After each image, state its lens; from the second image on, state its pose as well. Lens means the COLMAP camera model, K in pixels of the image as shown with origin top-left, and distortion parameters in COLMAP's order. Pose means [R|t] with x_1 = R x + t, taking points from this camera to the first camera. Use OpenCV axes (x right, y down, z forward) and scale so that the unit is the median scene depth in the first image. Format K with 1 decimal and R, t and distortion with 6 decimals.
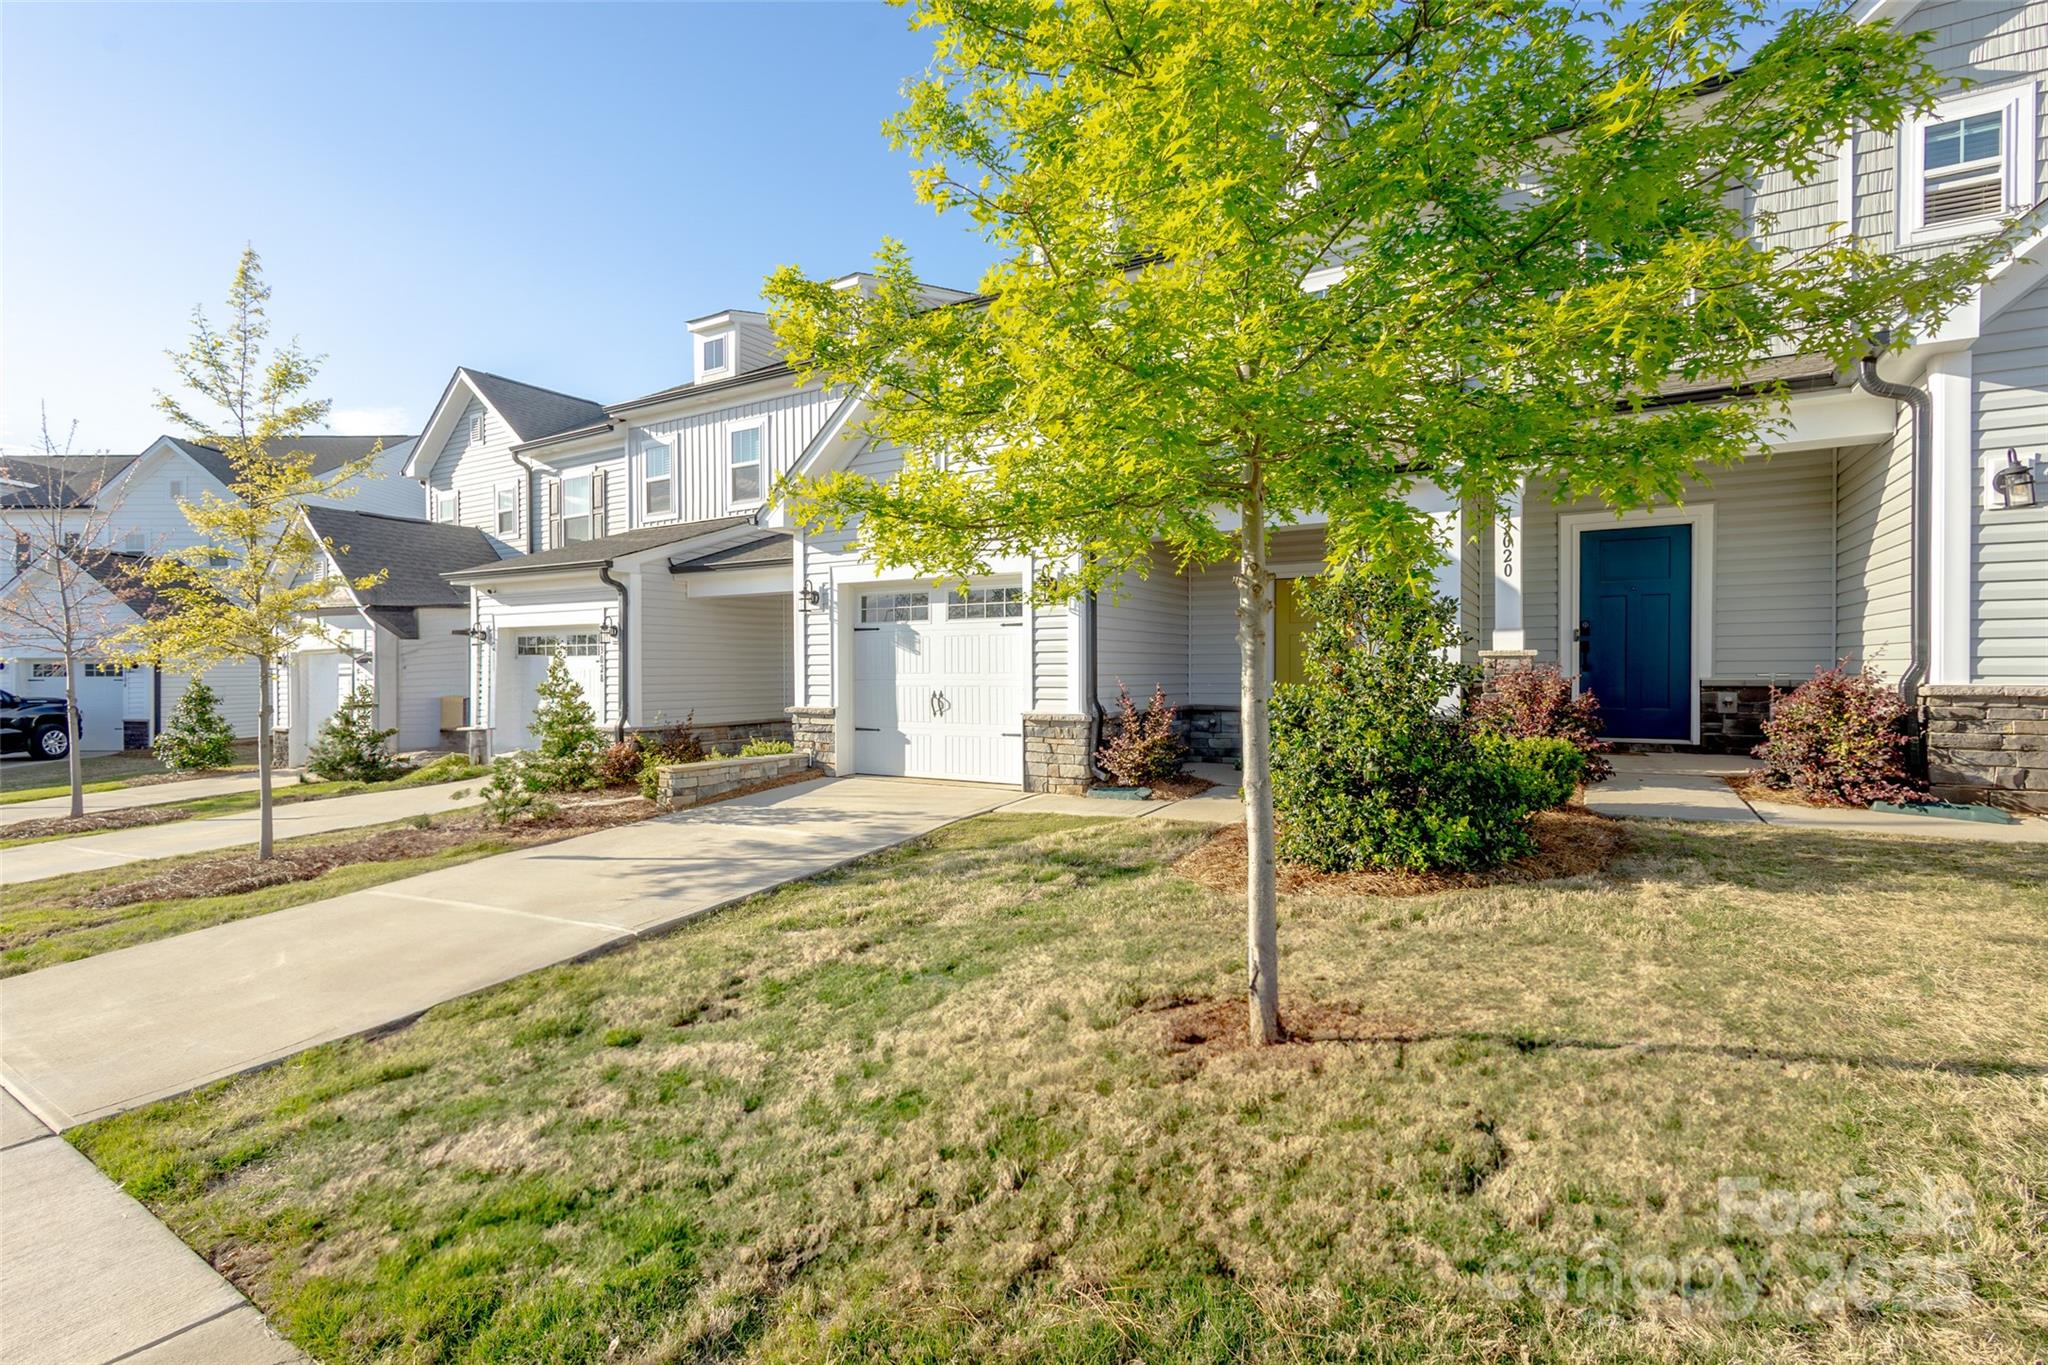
lens RADIAL K [[945.6, 0, 1023.3], [0, 945.6, 653.8], [0, 0, 1]] dist [-0.000335, -0.000004]
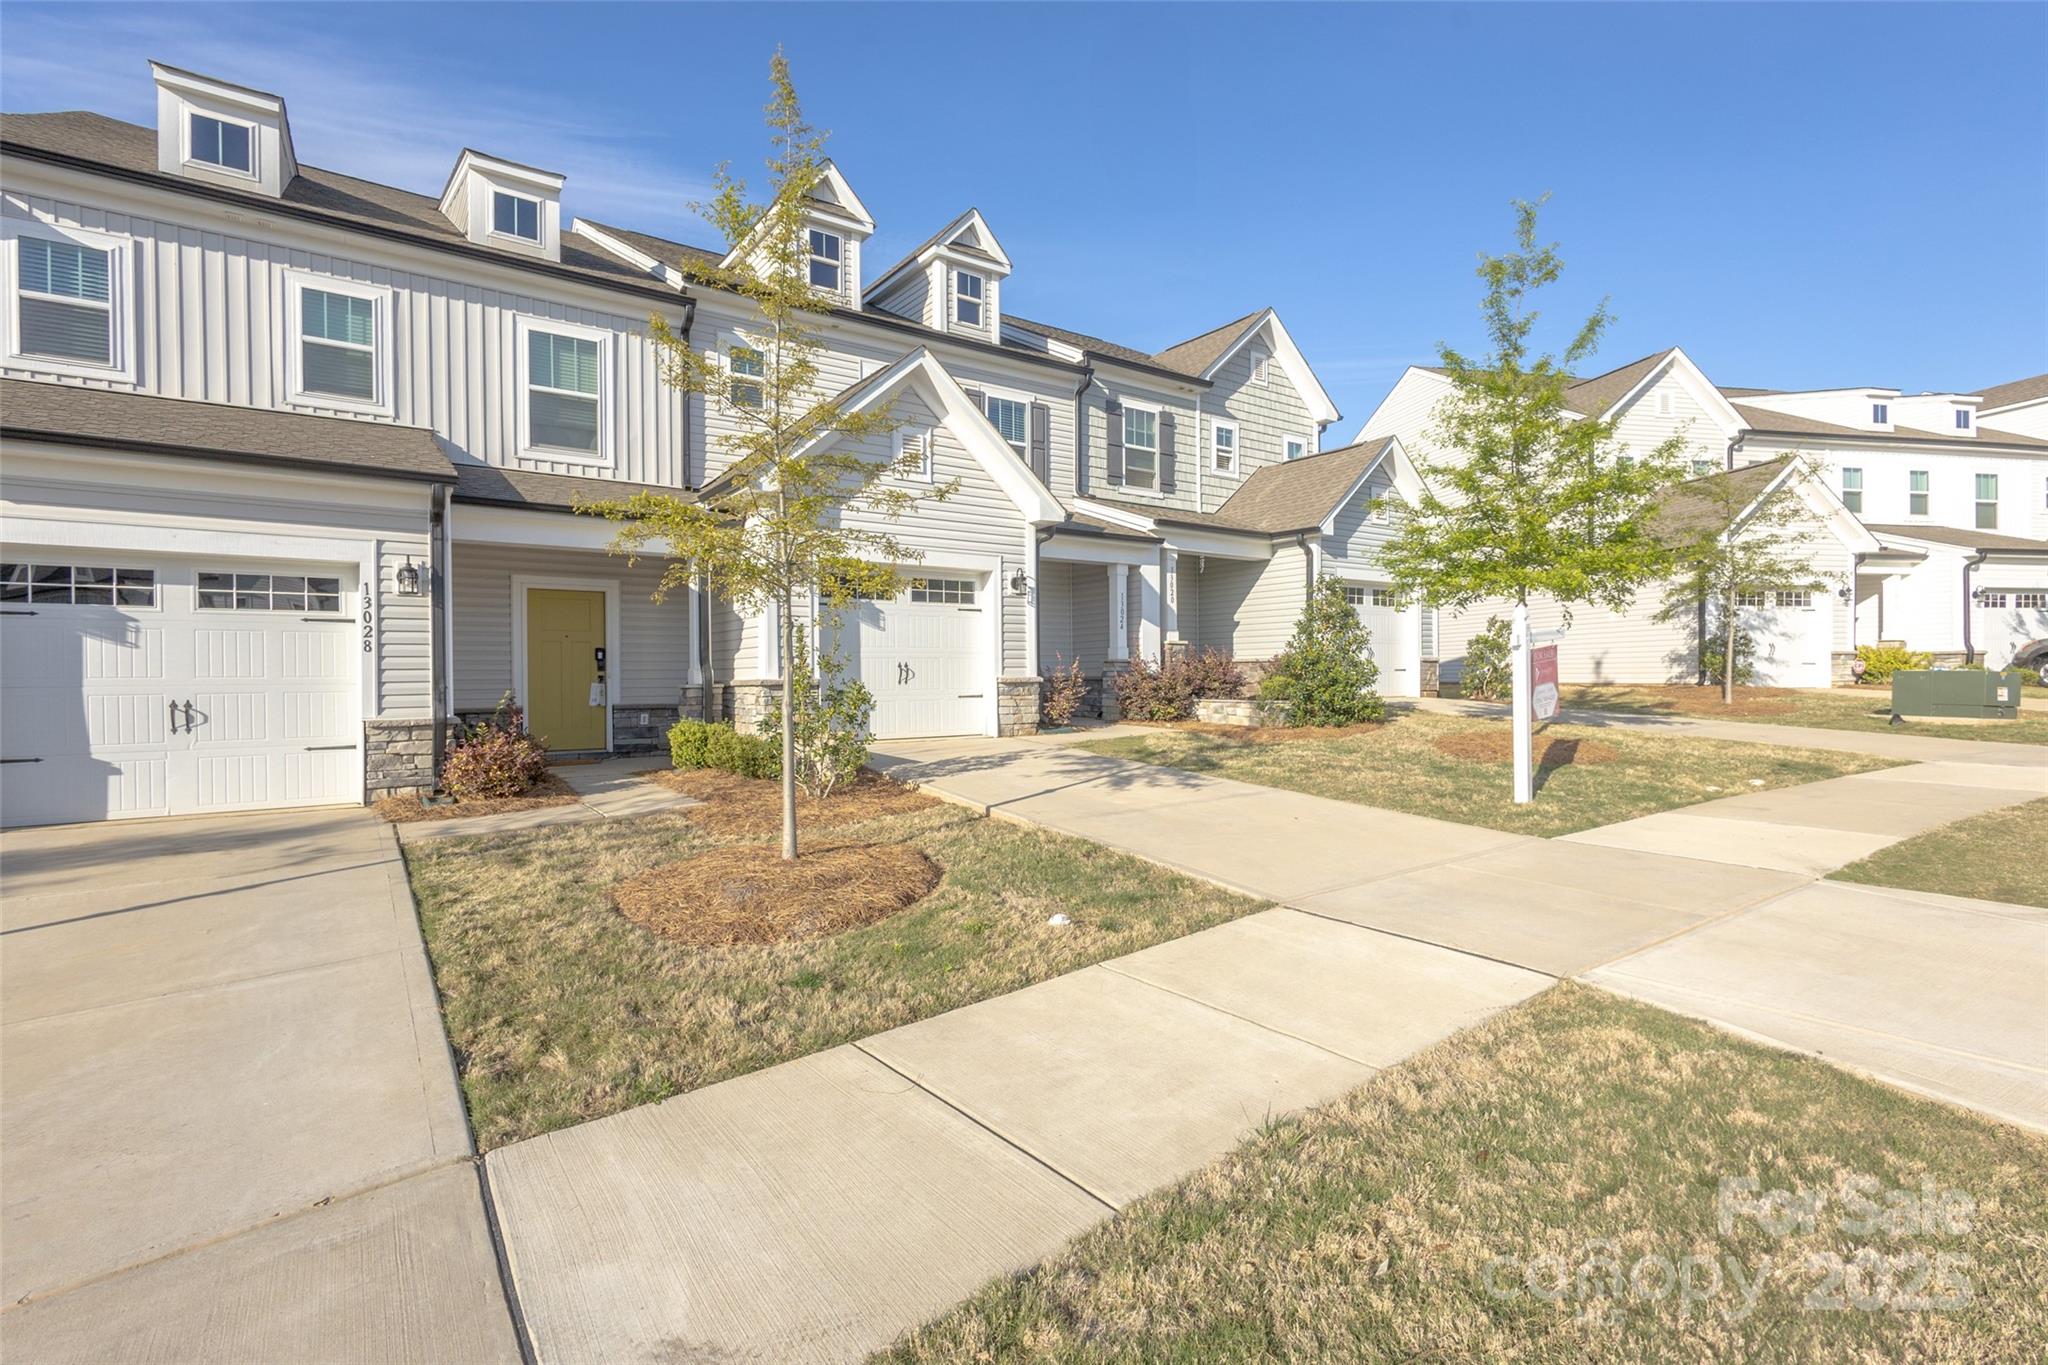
lens RADIAL K [[937.6, 0, 1024.0], [0, 937.6, 682.5], [0, 0, 1]] dist [0.004915, 0.000043]
pose [[0.385251, 0.000386, 0.922812, -1.178151], [0.001764, 0.999998, -0.001155, 0.070407], [-0.922810, 0.002073, 0.385249, 0.460916]]
